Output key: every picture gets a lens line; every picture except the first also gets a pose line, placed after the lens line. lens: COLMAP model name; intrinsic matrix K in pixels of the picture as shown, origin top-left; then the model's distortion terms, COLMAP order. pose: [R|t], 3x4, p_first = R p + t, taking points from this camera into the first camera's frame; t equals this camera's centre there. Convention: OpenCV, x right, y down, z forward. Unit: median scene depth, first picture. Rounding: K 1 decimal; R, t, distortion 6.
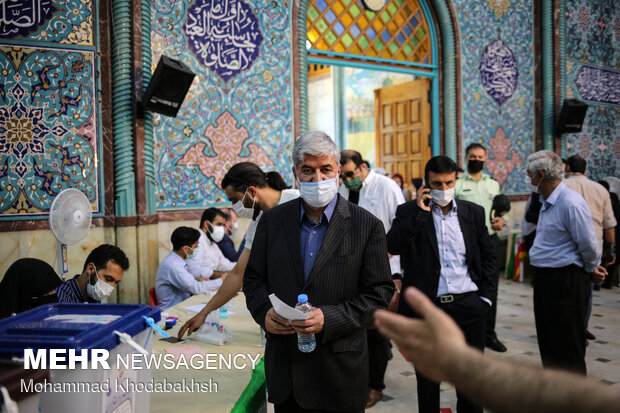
lens RADIAL K [[603.2, 0, 310.0], [0, 603.2, 206.5], [0, 0, 1]] dist [-0.062517, 0.042337]
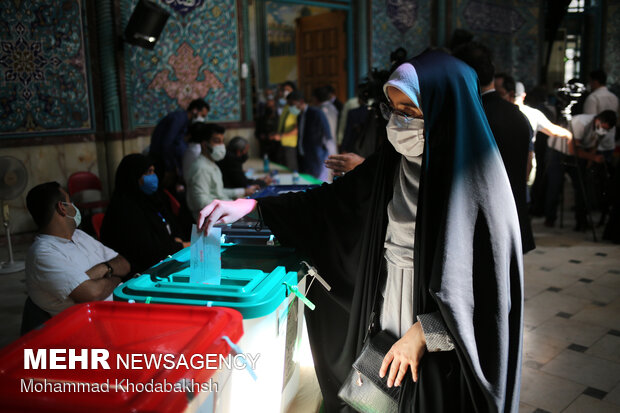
lens RADIAL K [[603.2, 0, 310.0], [0, 603.2, 206.5], [0, 0, 1]] dist [-0.062517, 0.042337]
pose [[0.985058, -0.038136, 0.167948, -0.104159], [0.014926, 0.990410, 0.137351, 0.004001], [-0.171575, -0.132792, 0.976180, -0.236723]]
